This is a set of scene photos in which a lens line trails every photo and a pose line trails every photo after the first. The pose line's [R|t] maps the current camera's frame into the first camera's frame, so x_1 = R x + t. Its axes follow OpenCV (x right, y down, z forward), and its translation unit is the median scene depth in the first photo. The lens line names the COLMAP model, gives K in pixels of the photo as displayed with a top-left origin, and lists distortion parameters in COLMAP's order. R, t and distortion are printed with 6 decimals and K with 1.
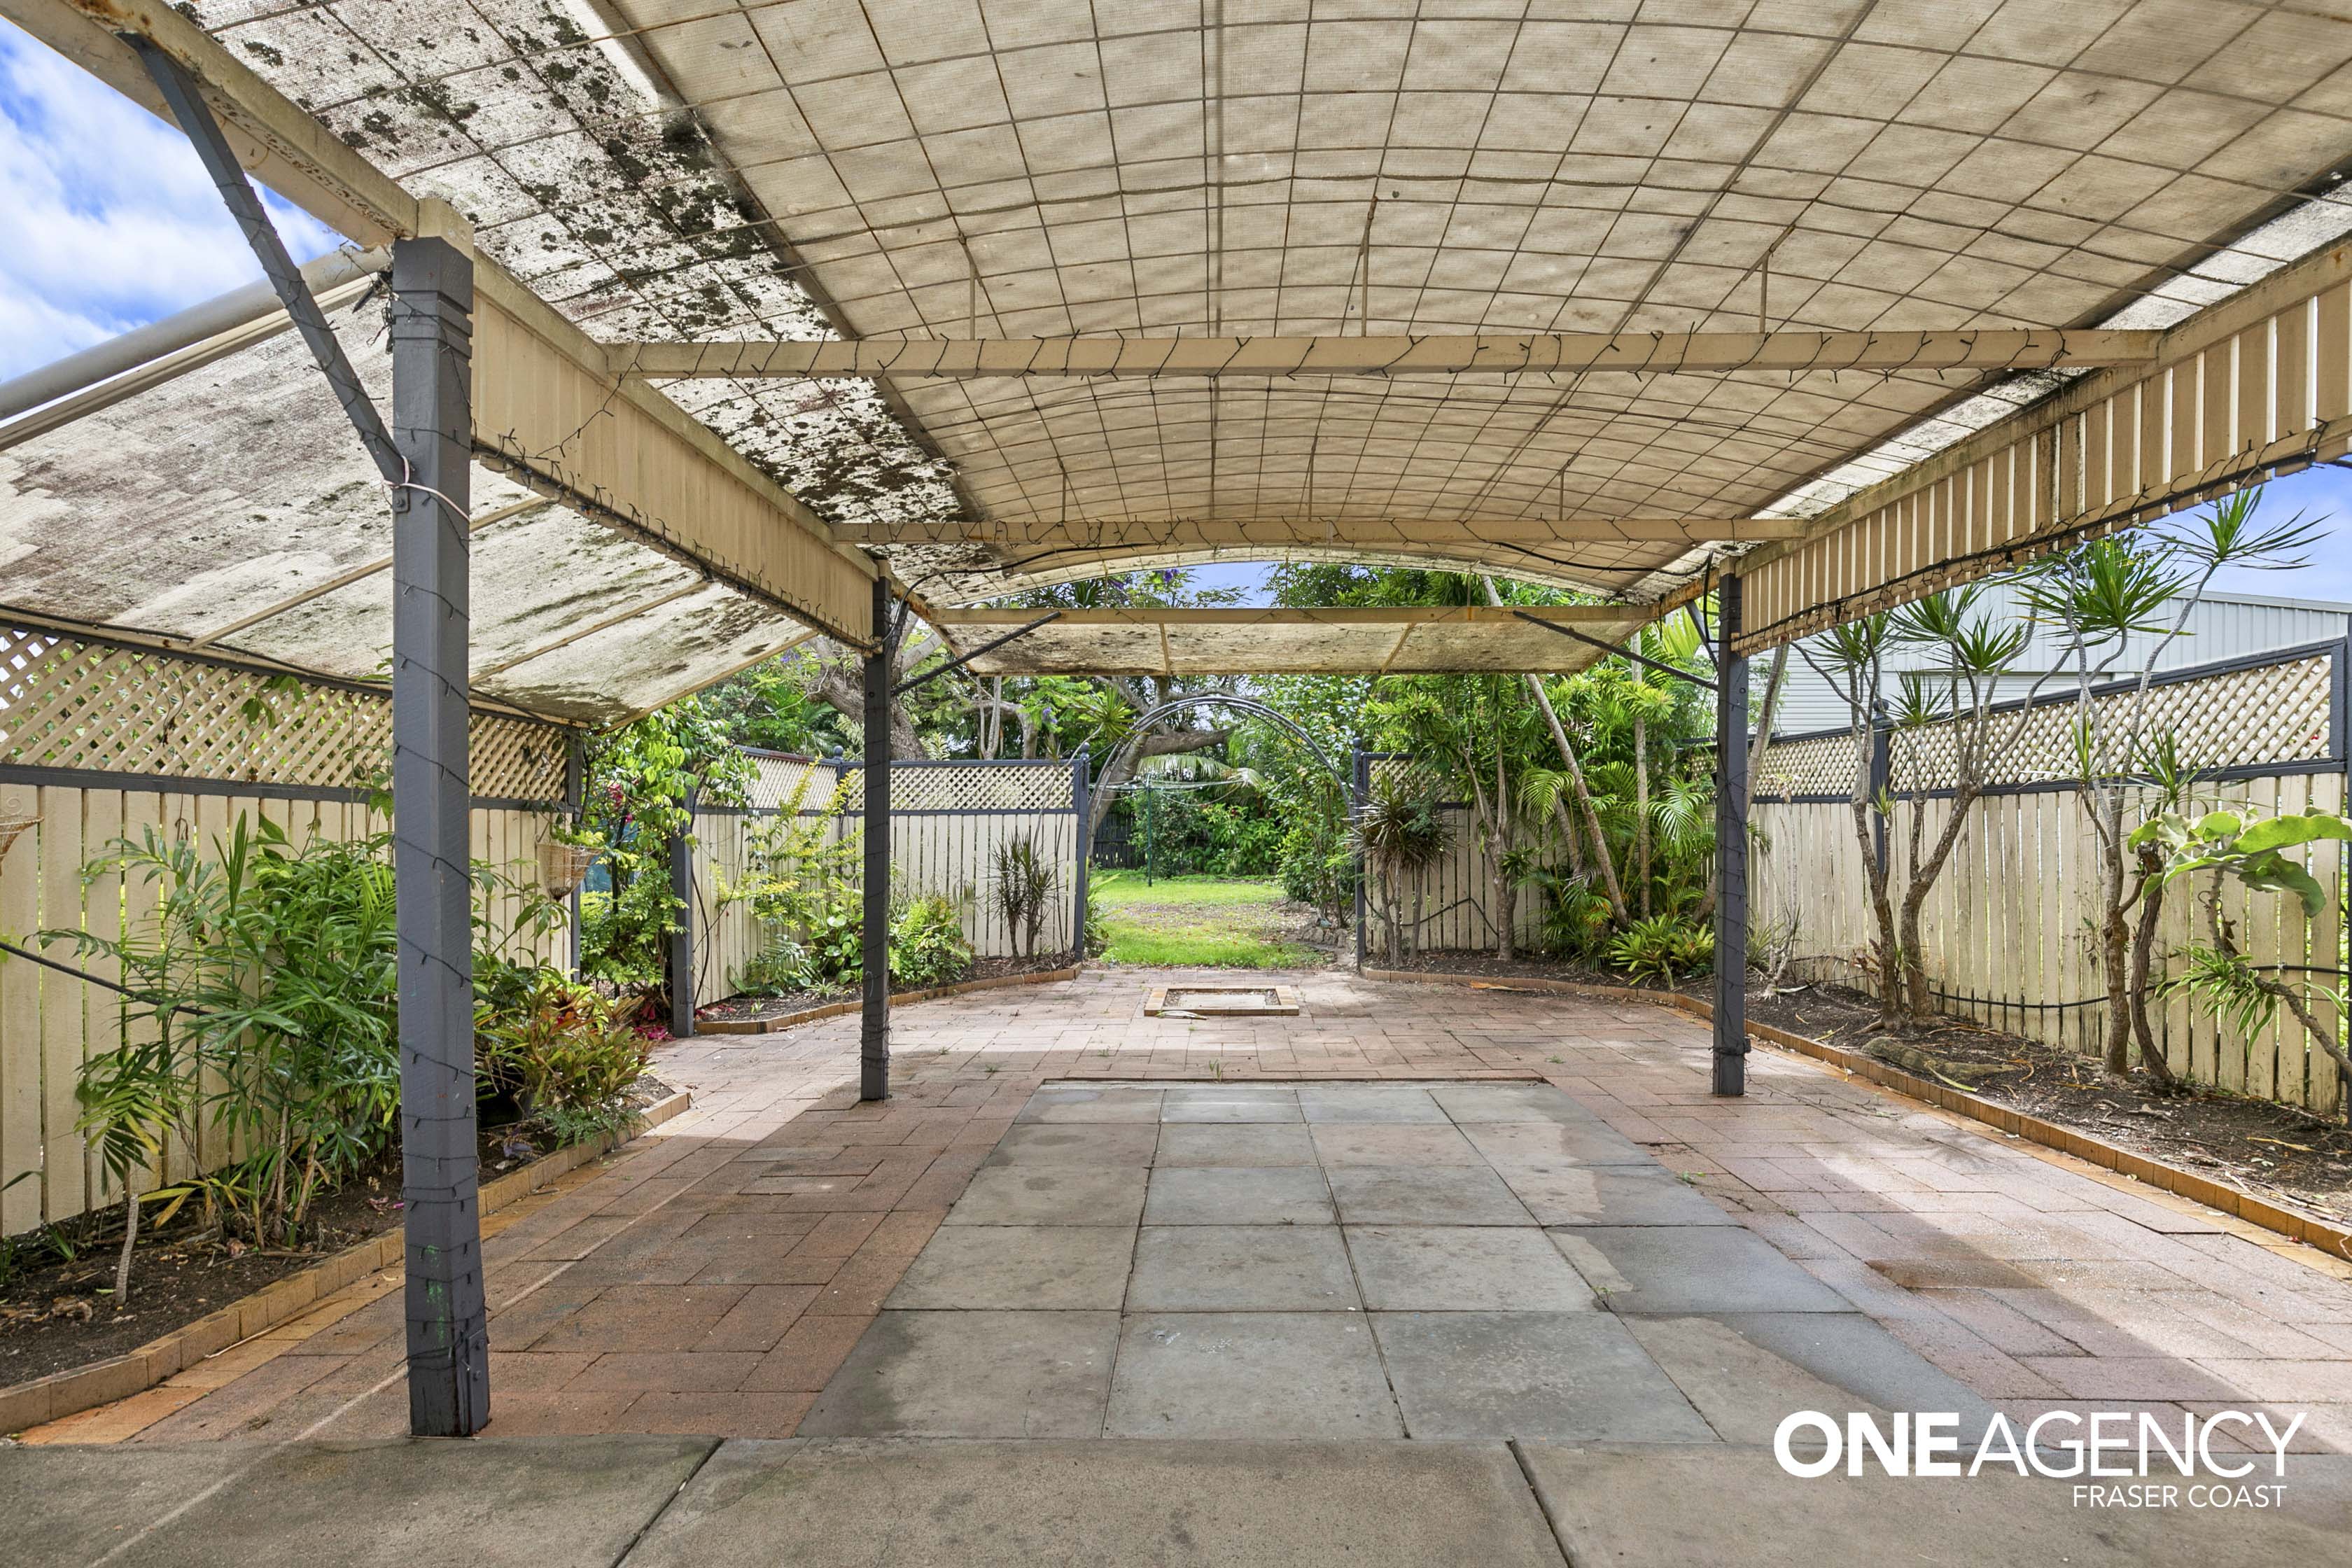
lens RADIAL K [[1120.6, 0, 1168.2], [0, 1120.6, 848.9], [0, 0, 1]] dist [0.002078, -0.001042]
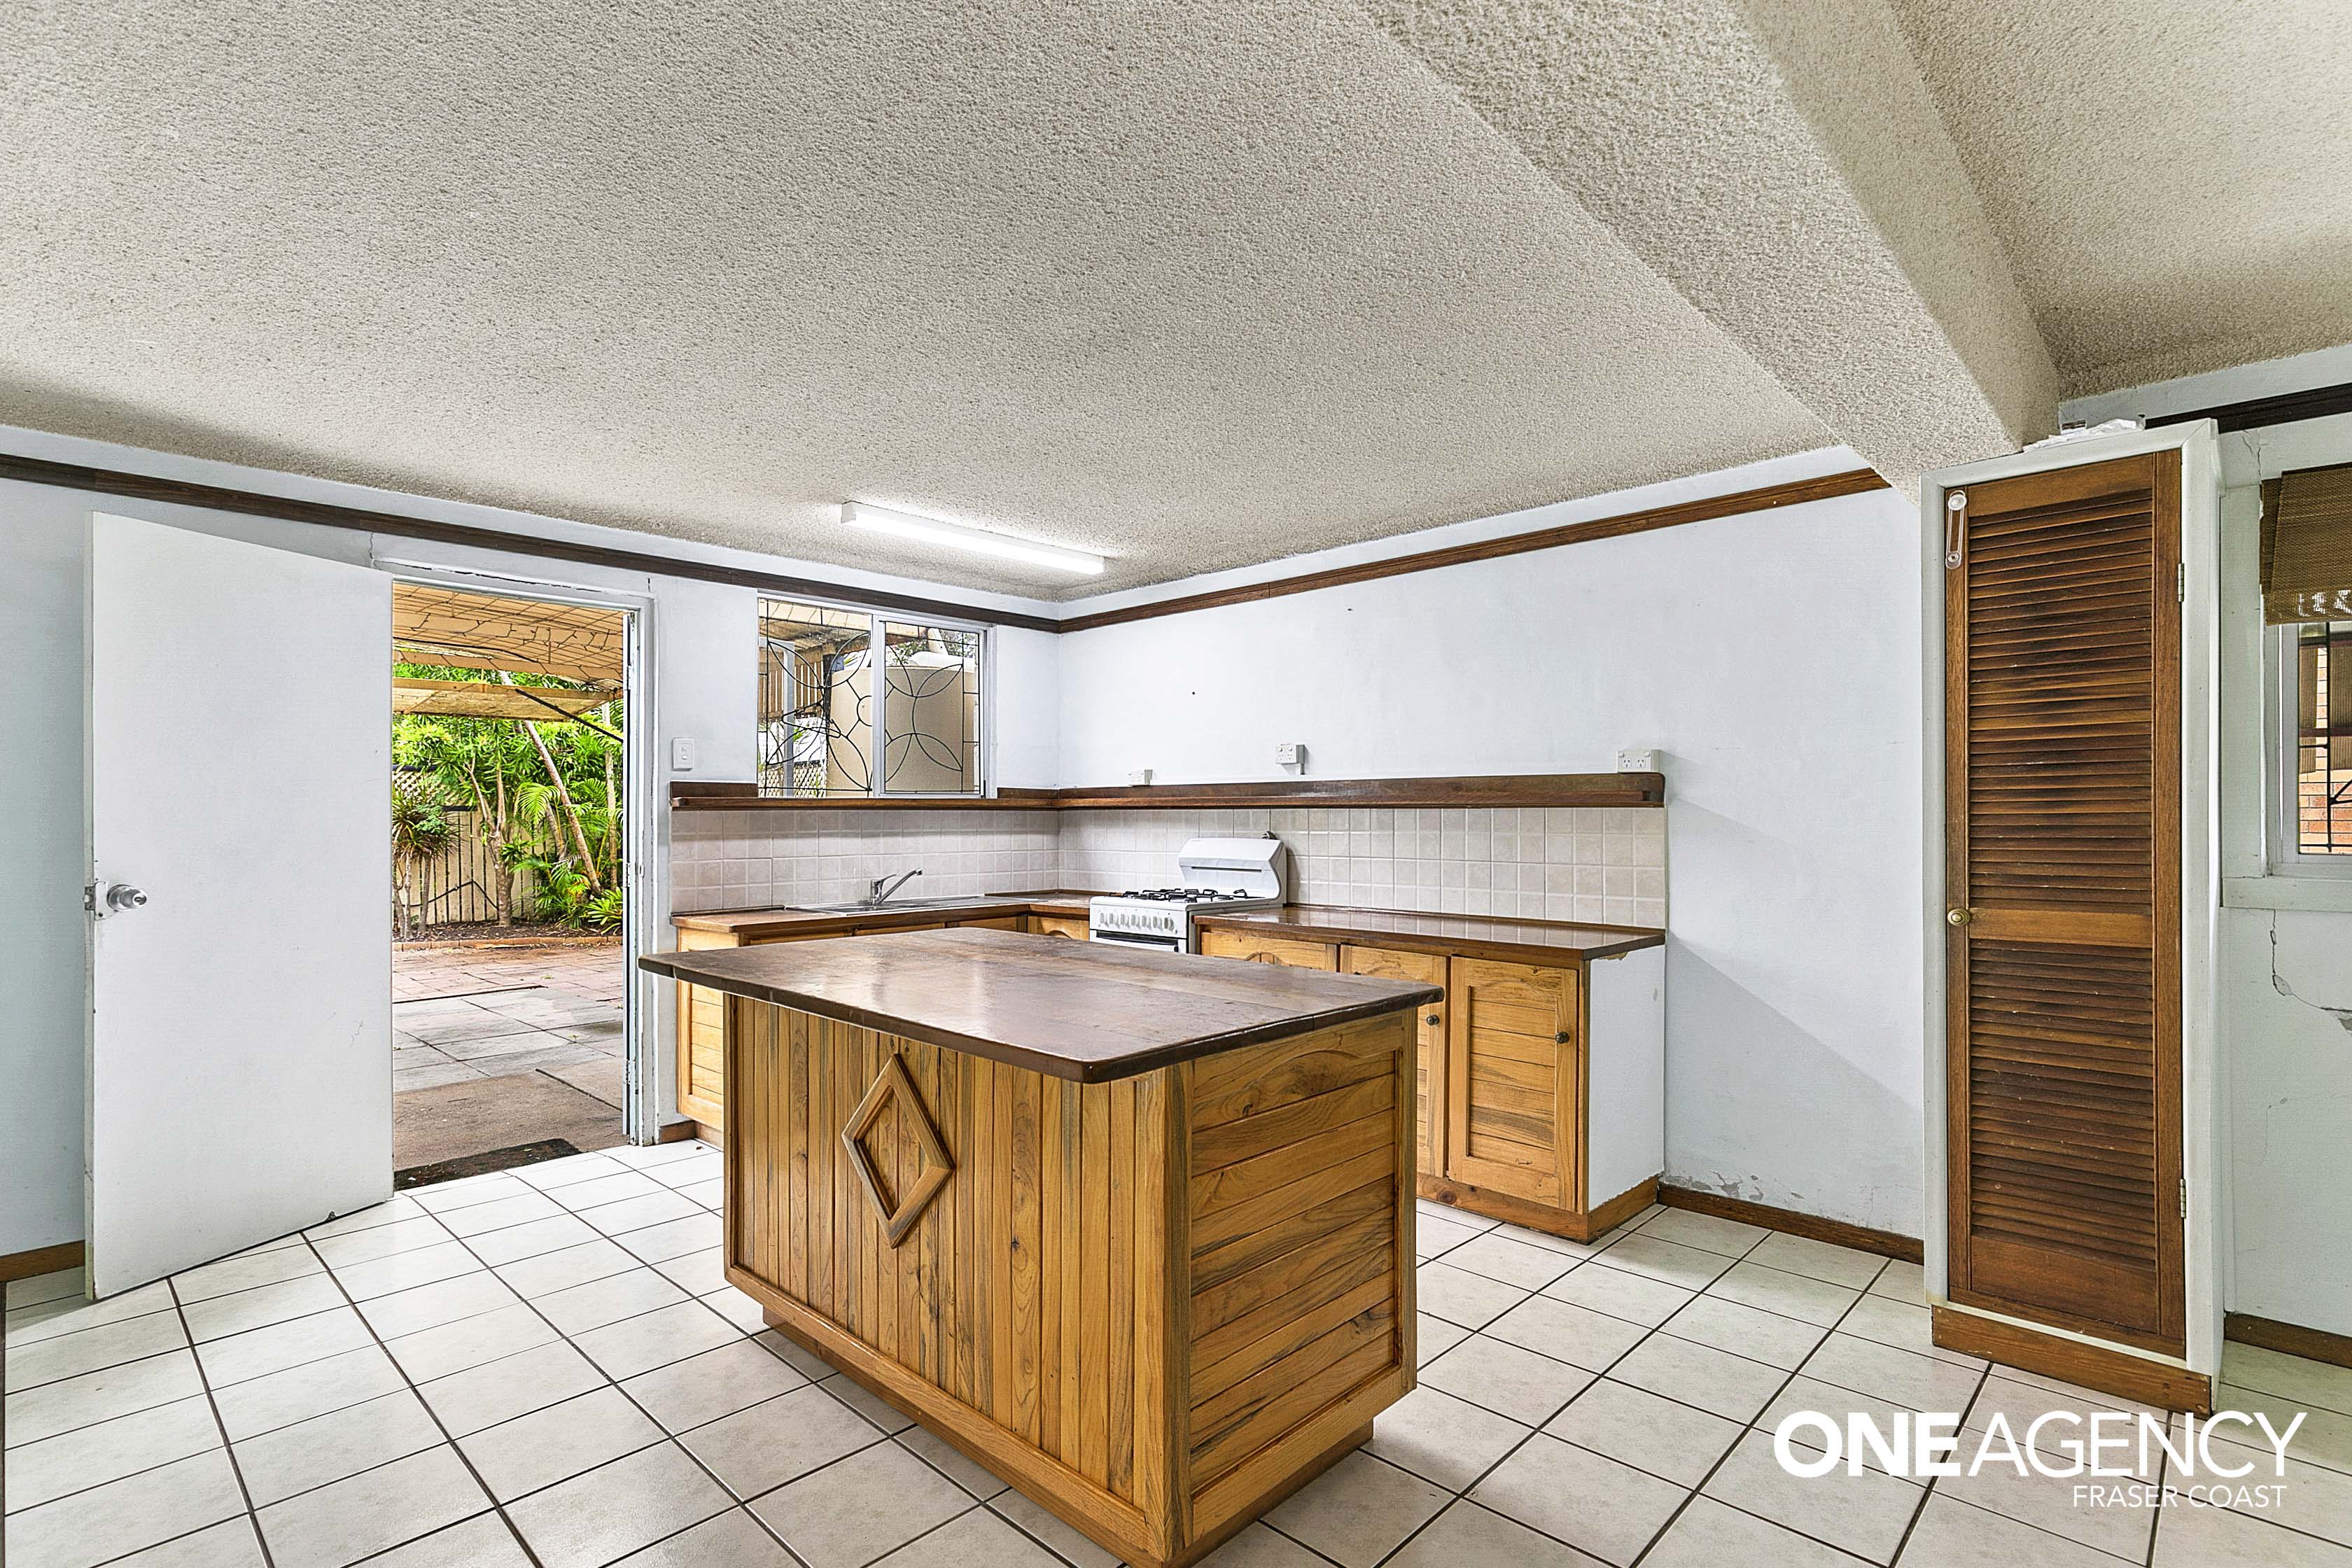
lens RADIAL K [[1120.6, 0, 1182.4], [0, 1120.6, 816.1], [0, 0, 1]] dist [0.002078, -0.001042]
pose [[0.659045, -0.004082, 0.752093, -0.173420], [0.013616, 0.999886, -0.006504, -0.011573], [-0.751981, 0.014526, 0.659025, -0.492514]]
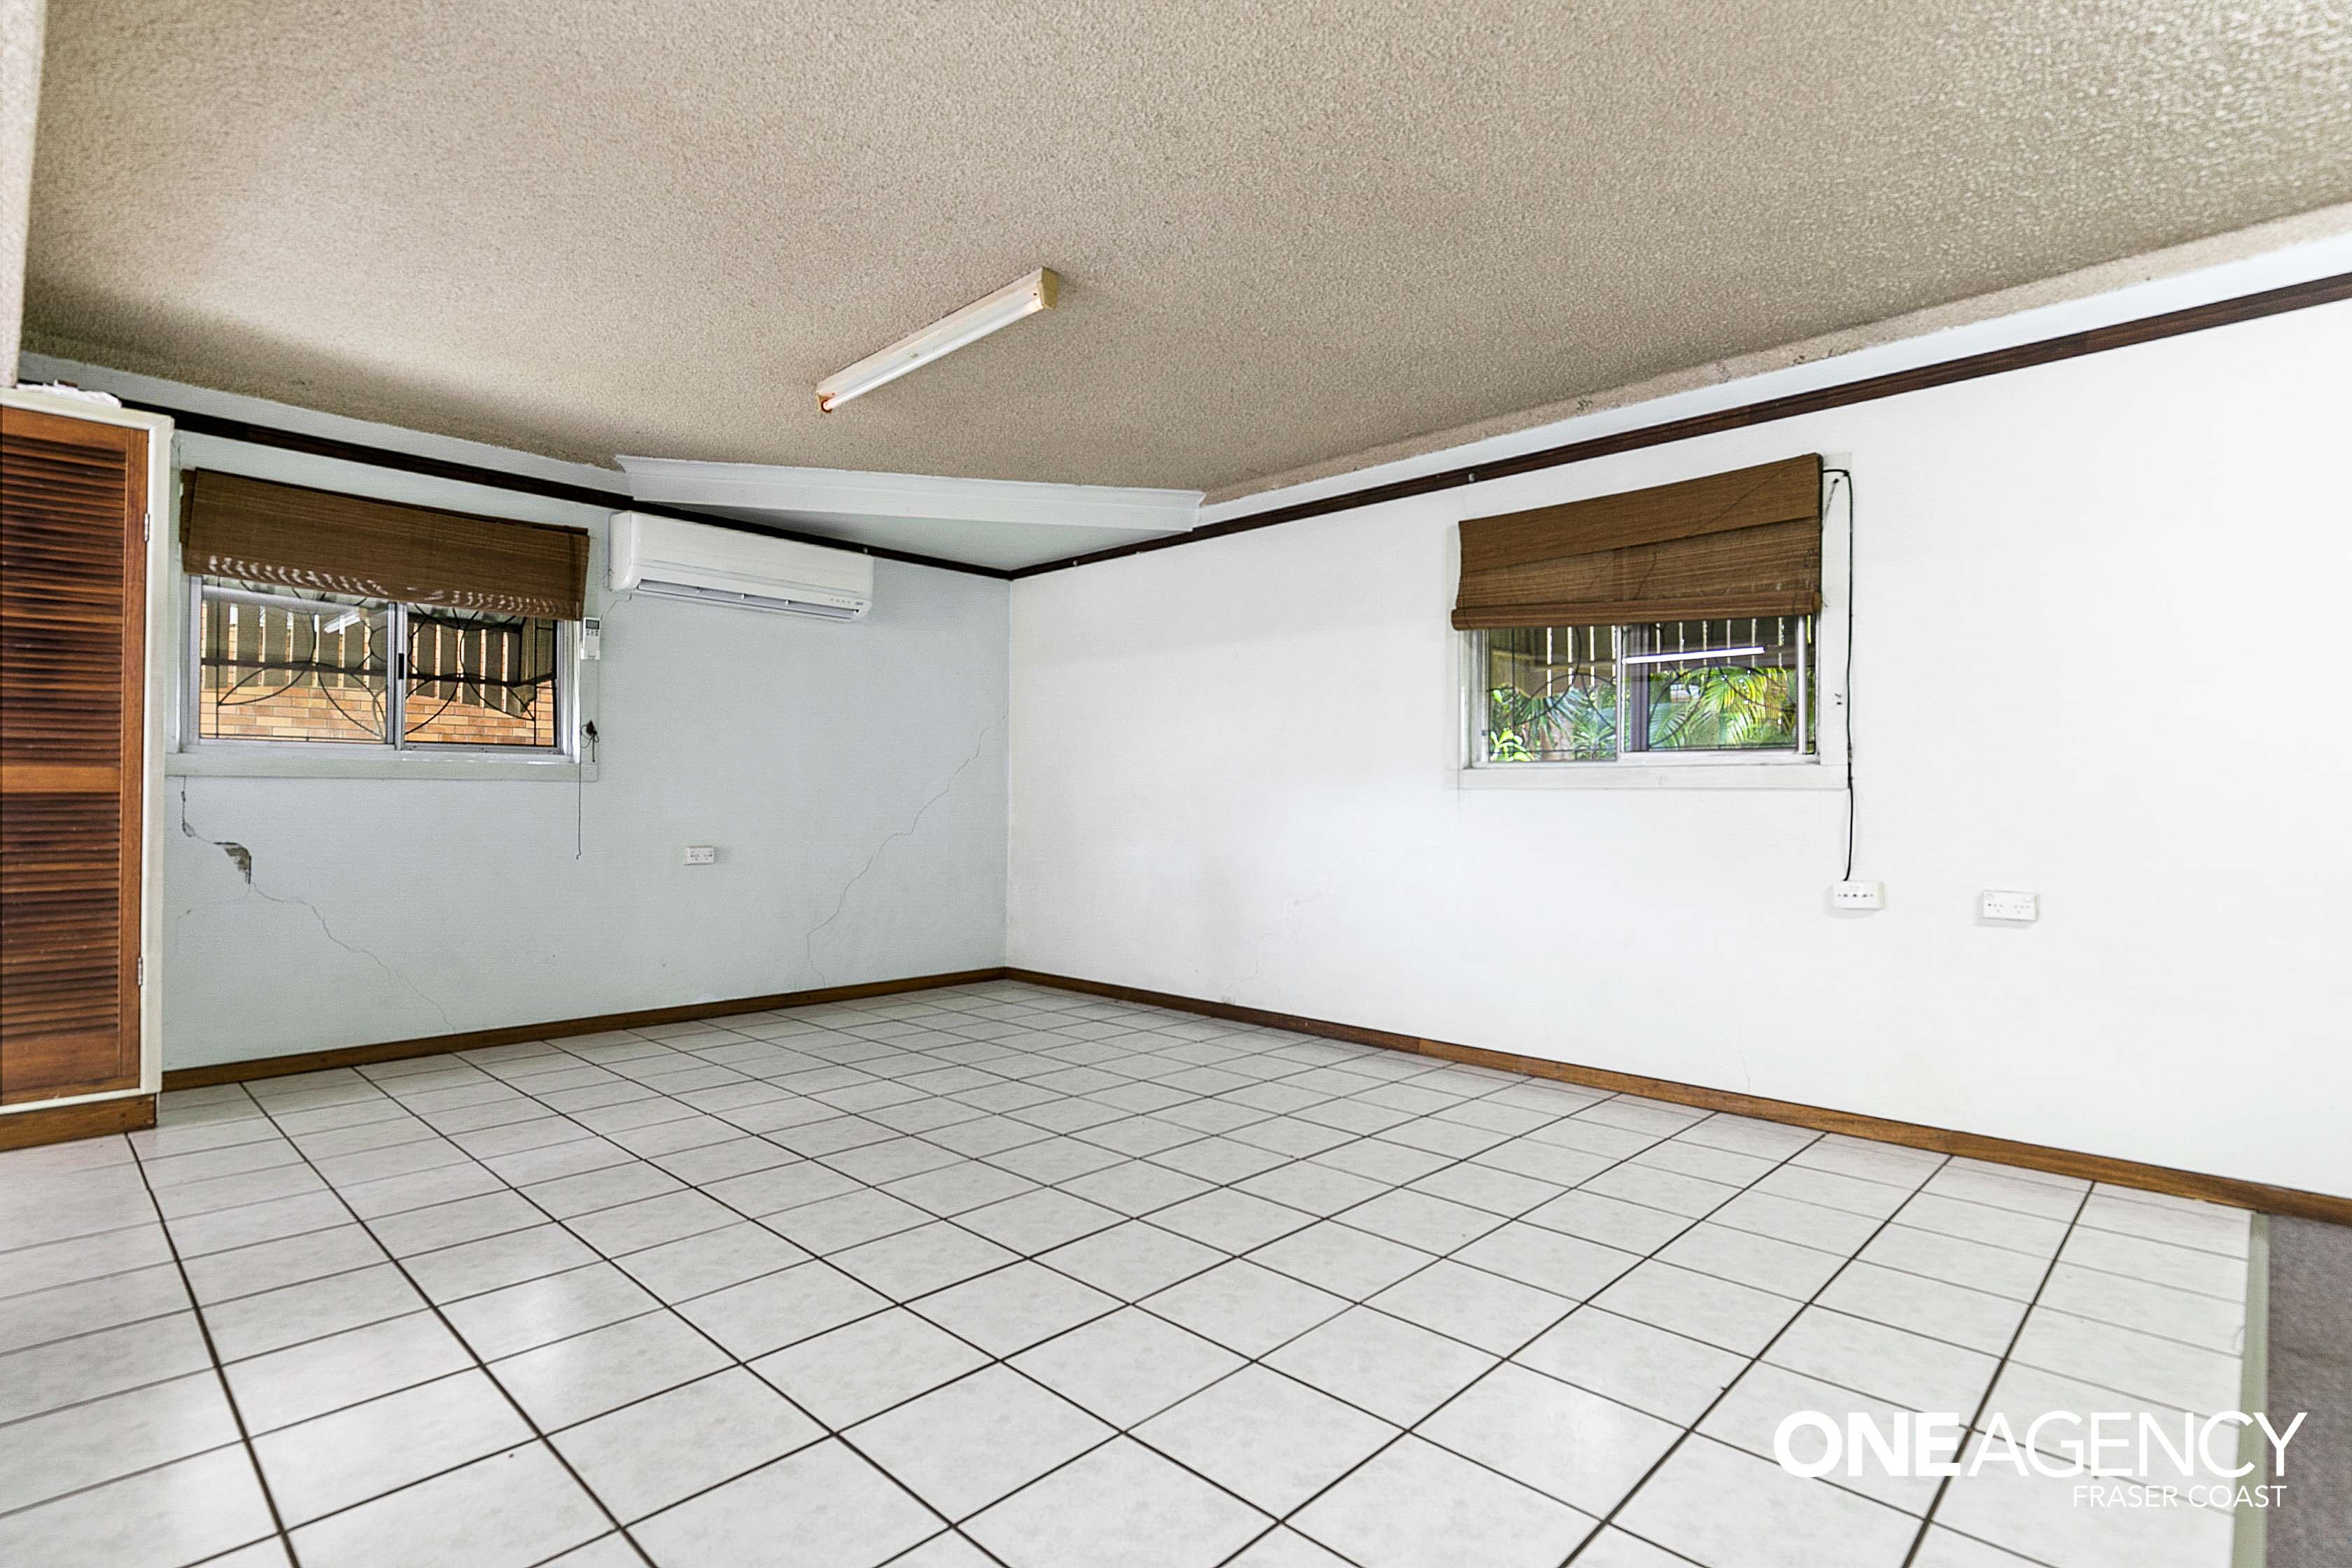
lens RADIAL K [[1120.6, 0, 1170.8], [0, 1120.6, 794.6], [0, 0, 1]] dist [0.002078, -0.001042]
pose [[-0.751043, -0.007421, 0.660212, -0.312340], [-0.003596, 0.999968, 0.007149, 0.018170], [-0.660244, 0.002995, -0.751046, -0.442030]]
